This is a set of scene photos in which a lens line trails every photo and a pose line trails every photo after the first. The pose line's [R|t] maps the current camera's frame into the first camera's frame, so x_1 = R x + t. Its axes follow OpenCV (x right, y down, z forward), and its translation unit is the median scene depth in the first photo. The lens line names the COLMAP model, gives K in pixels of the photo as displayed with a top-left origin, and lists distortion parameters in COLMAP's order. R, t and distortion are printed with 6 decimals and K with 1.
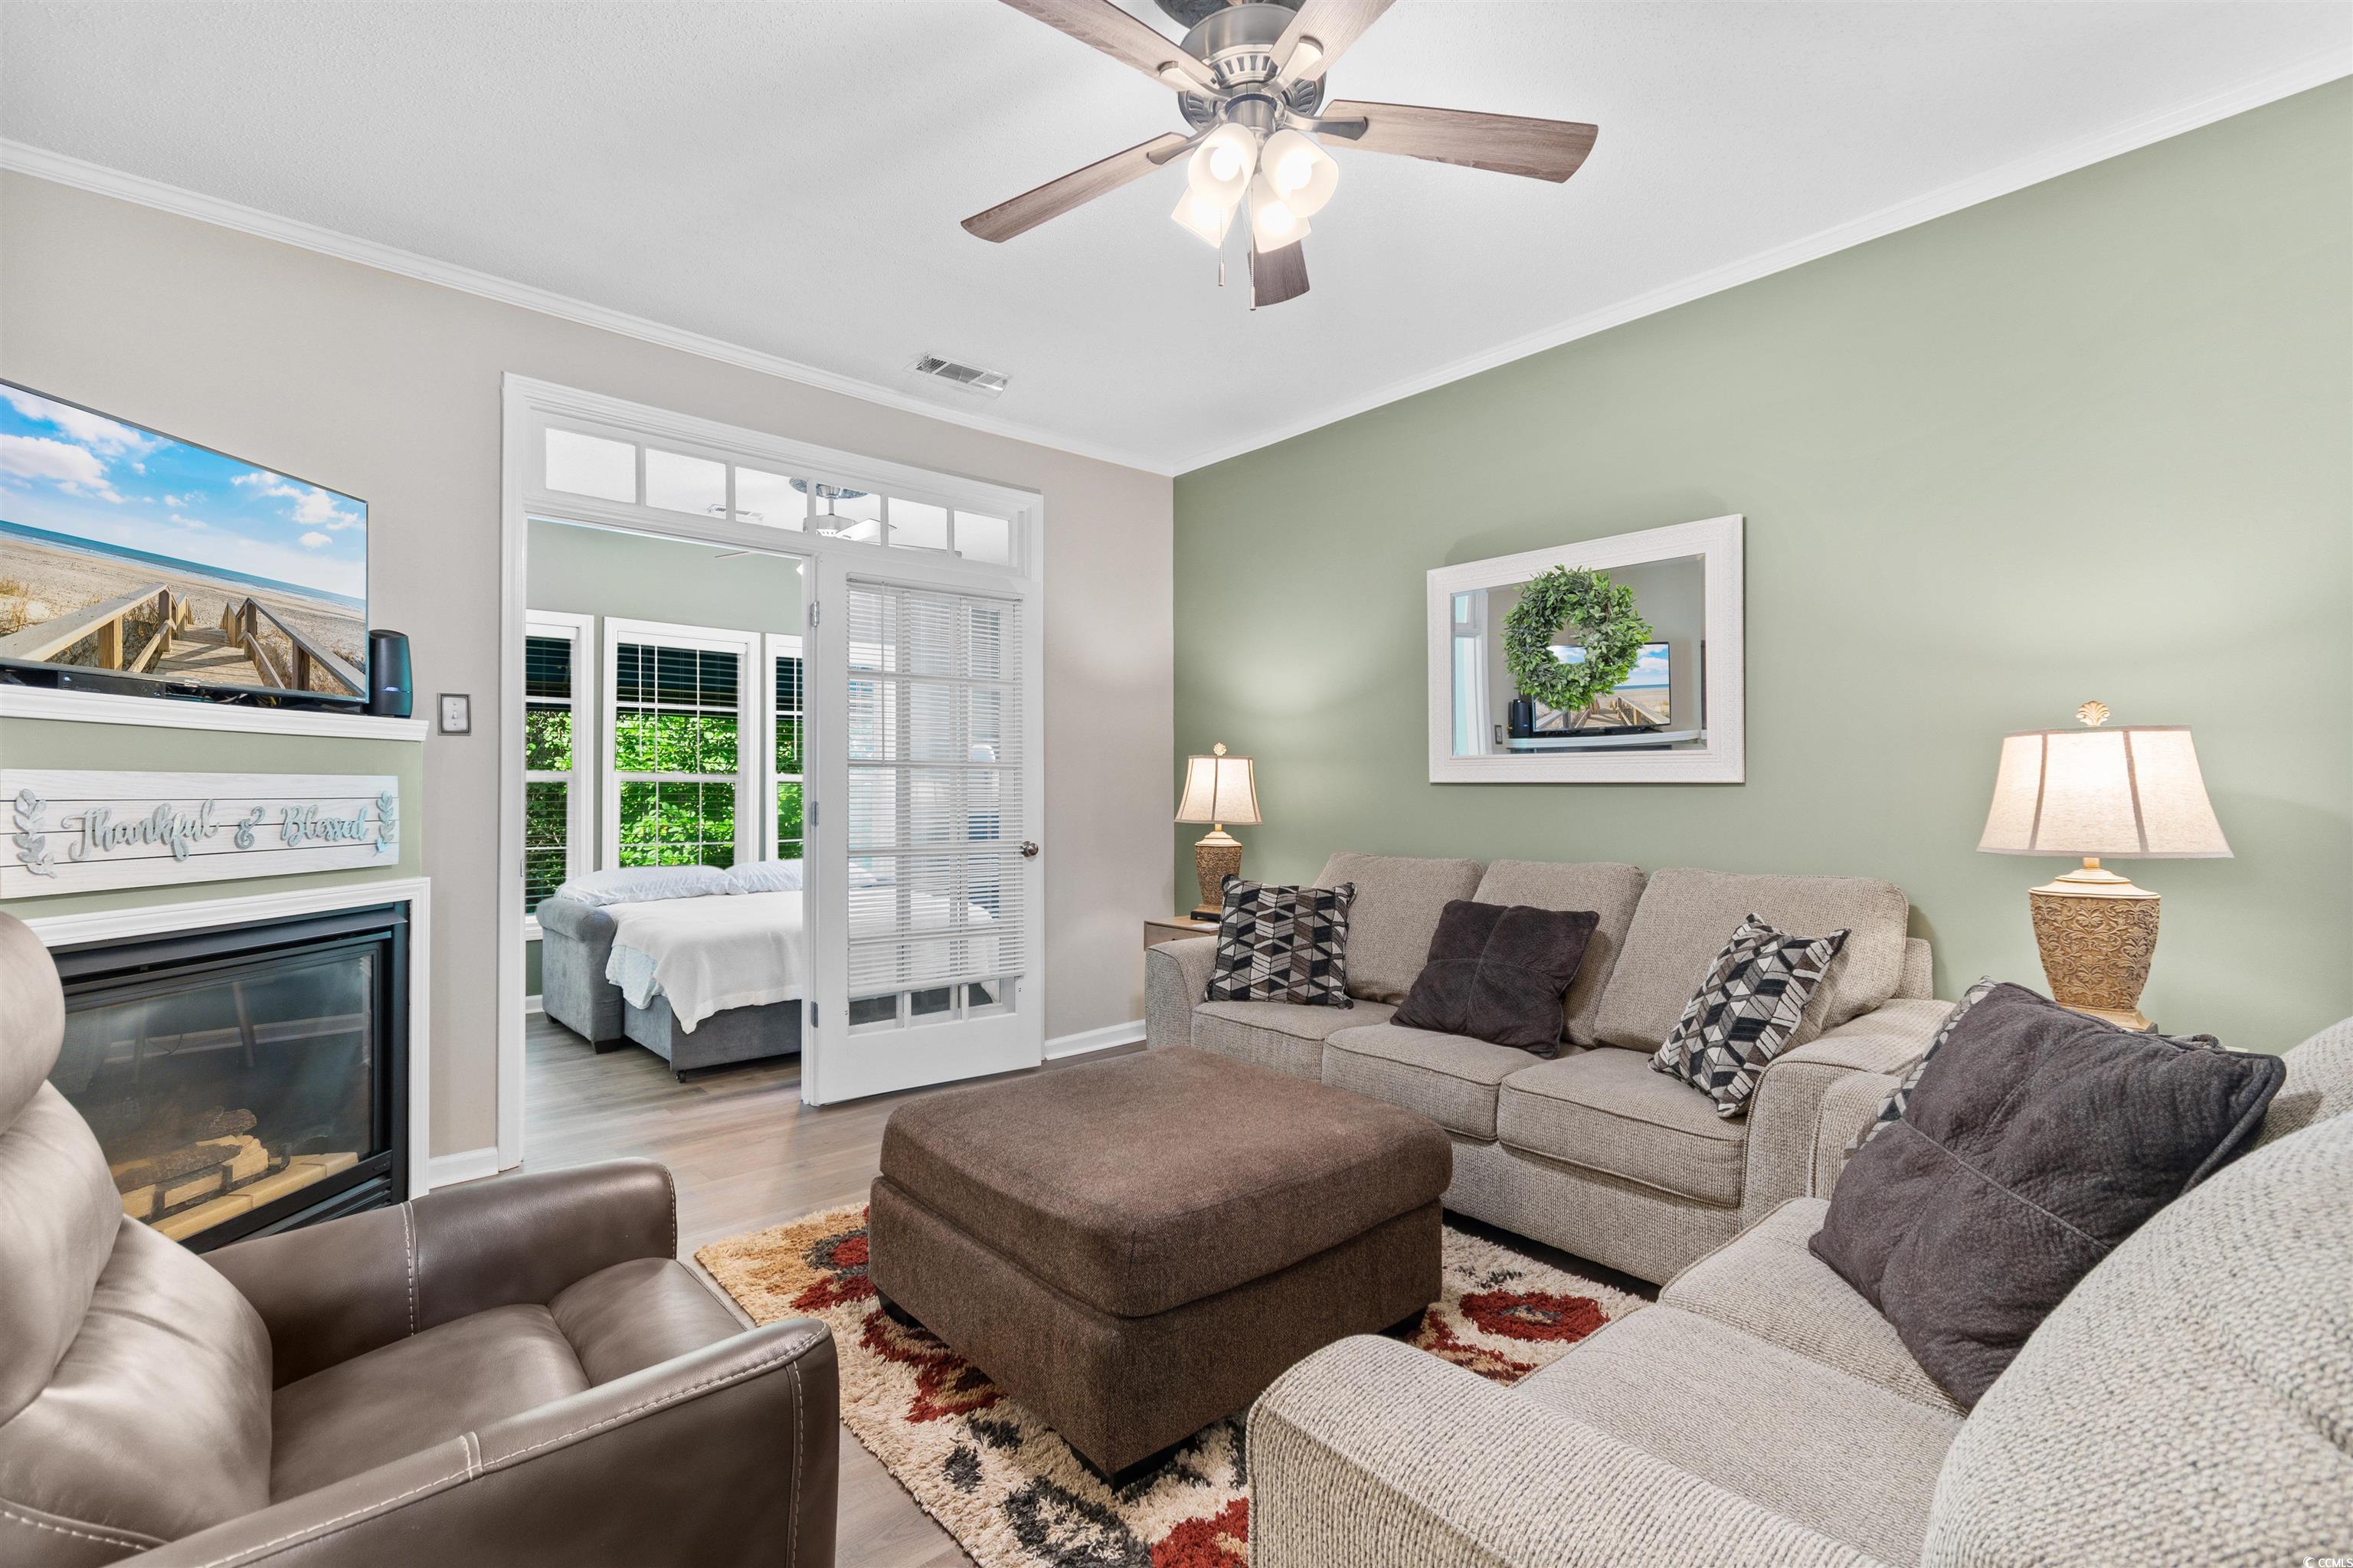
lens RADIAL K [[1047.8, 0, 1176.5], [0, 1047.8, 784.0], [0, 0, 1]] dist [-0.000326, 0.000029]
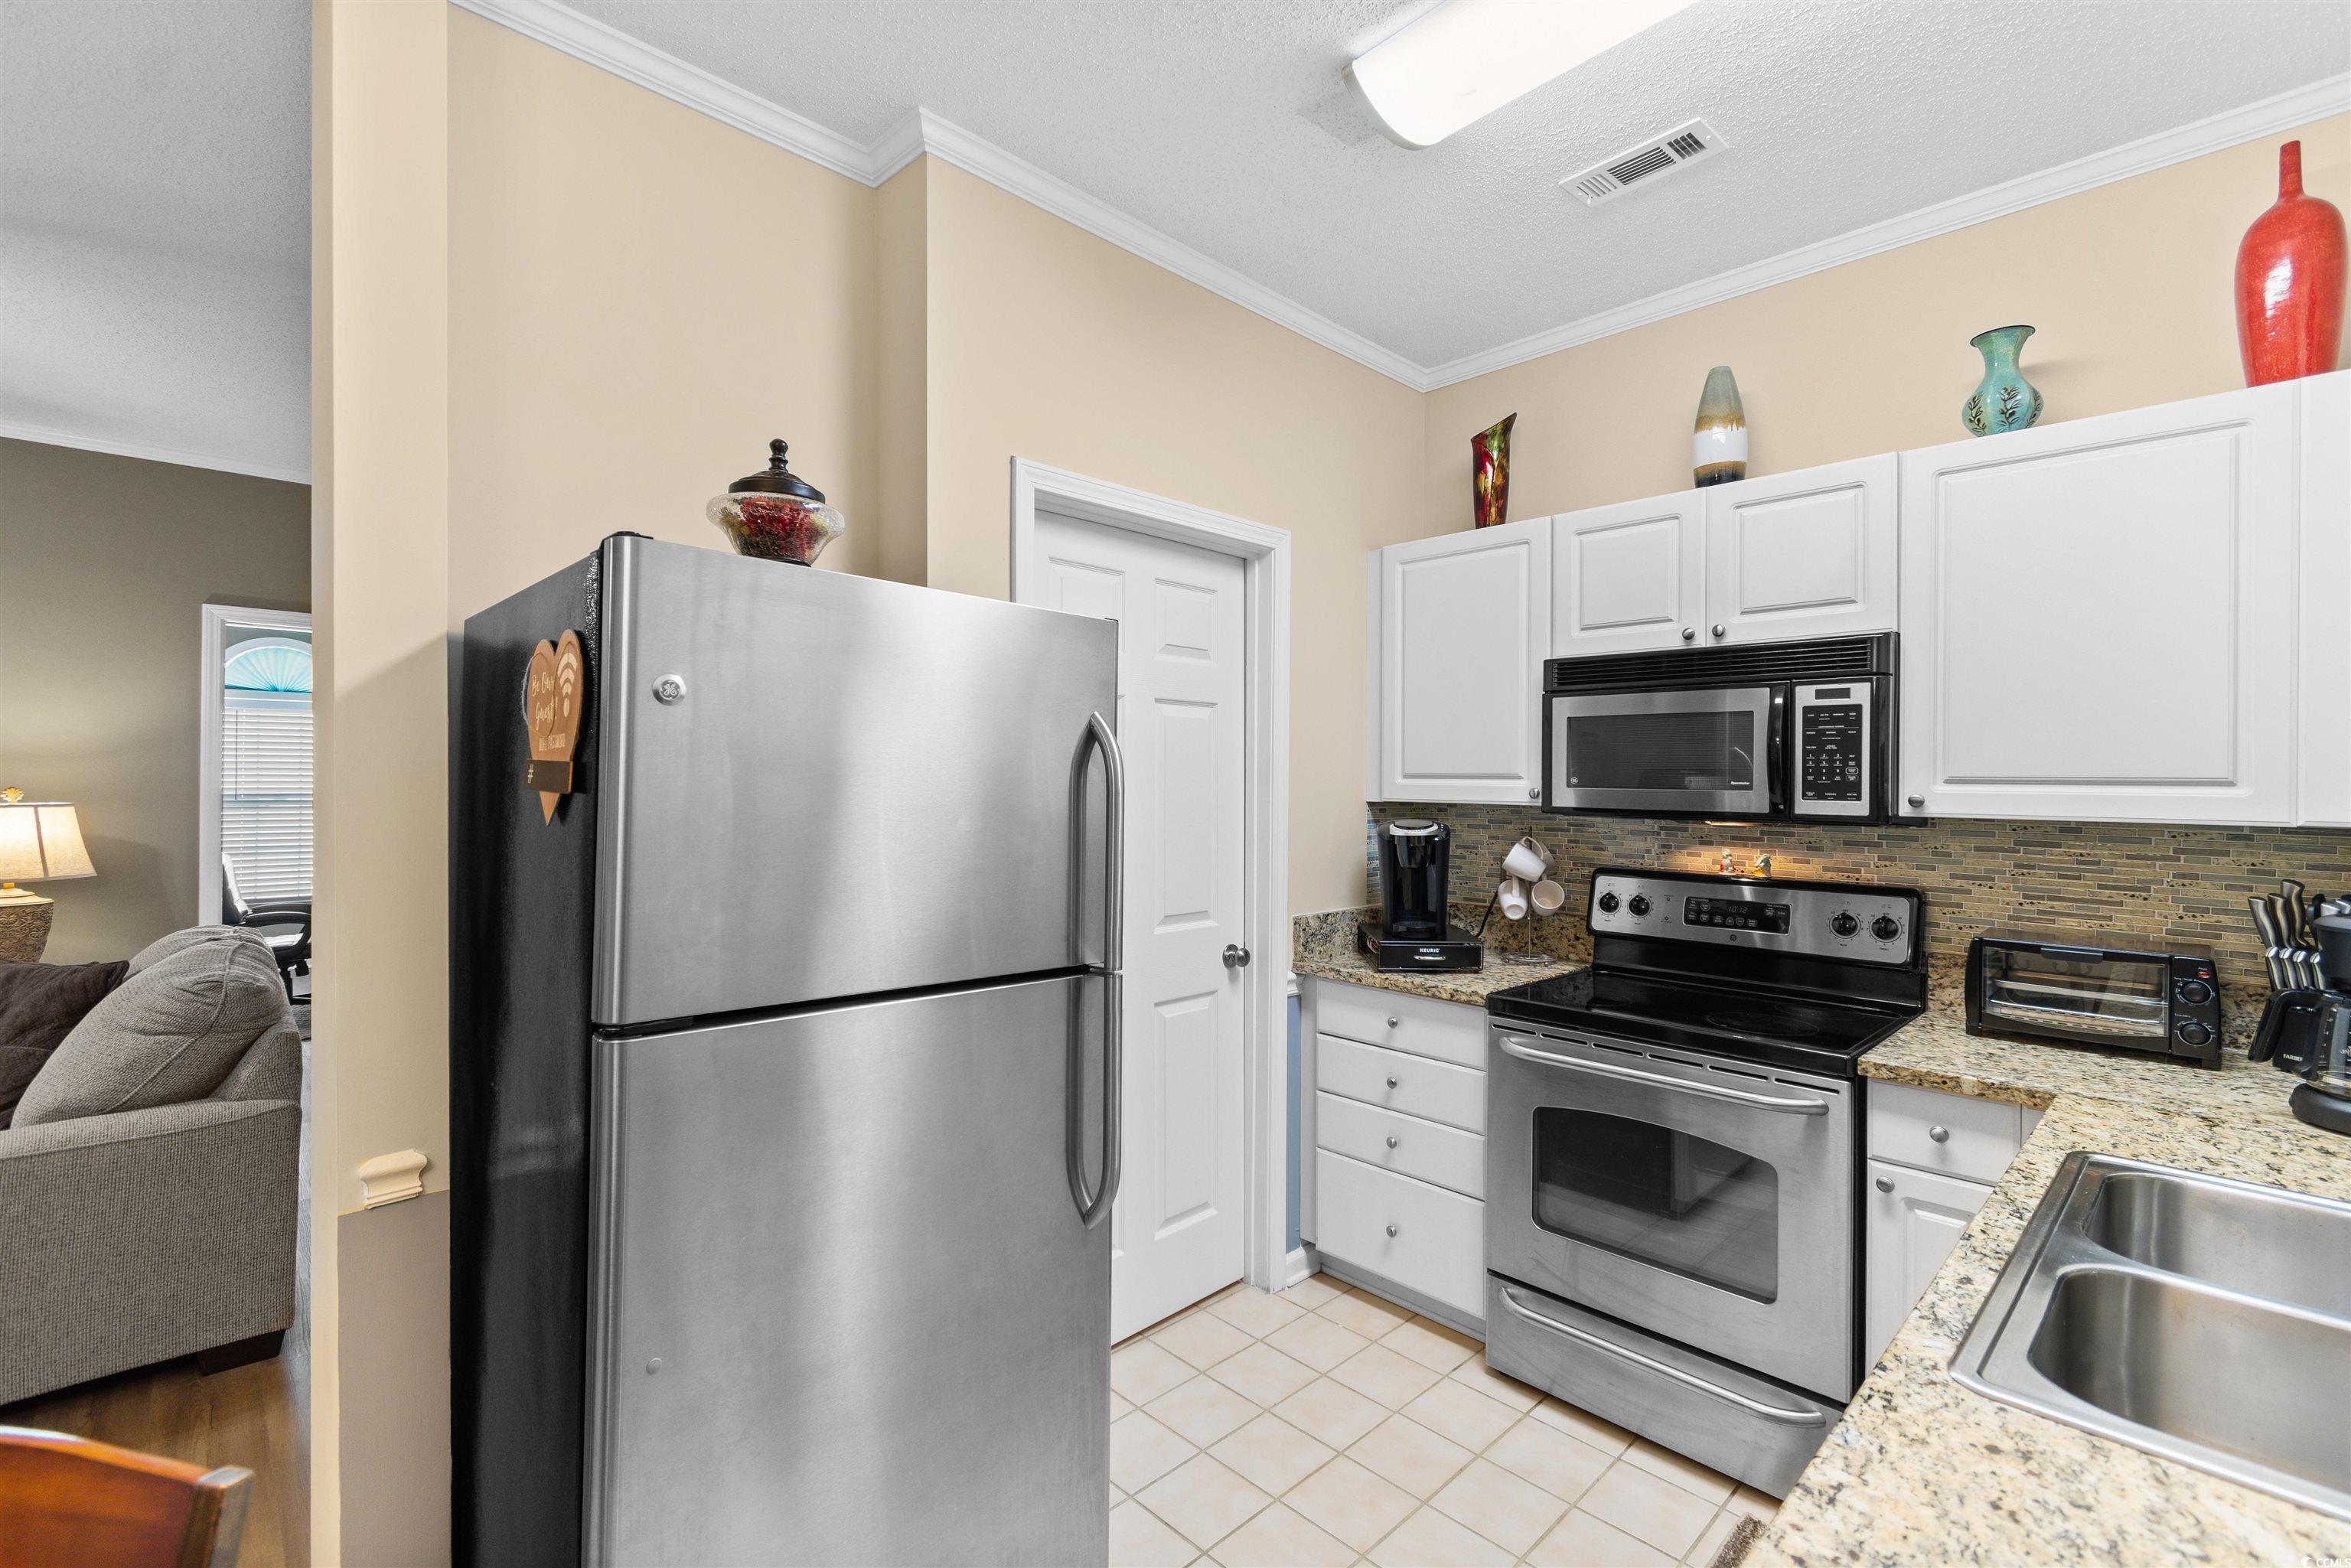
lens RADIAL K [[1046.8, 0, 1175.5], [0, 1046.8, 784.0], [0, 0, 1]] dist [-0.000326, 0.000029]
pose [[-0.037621, 0.000410, 0.999292, -0.897107], [-0.019688, 0.999806, -0.001152, -0.125565], [-0.999098, -0.019718, -0.037606, -0.818775]]
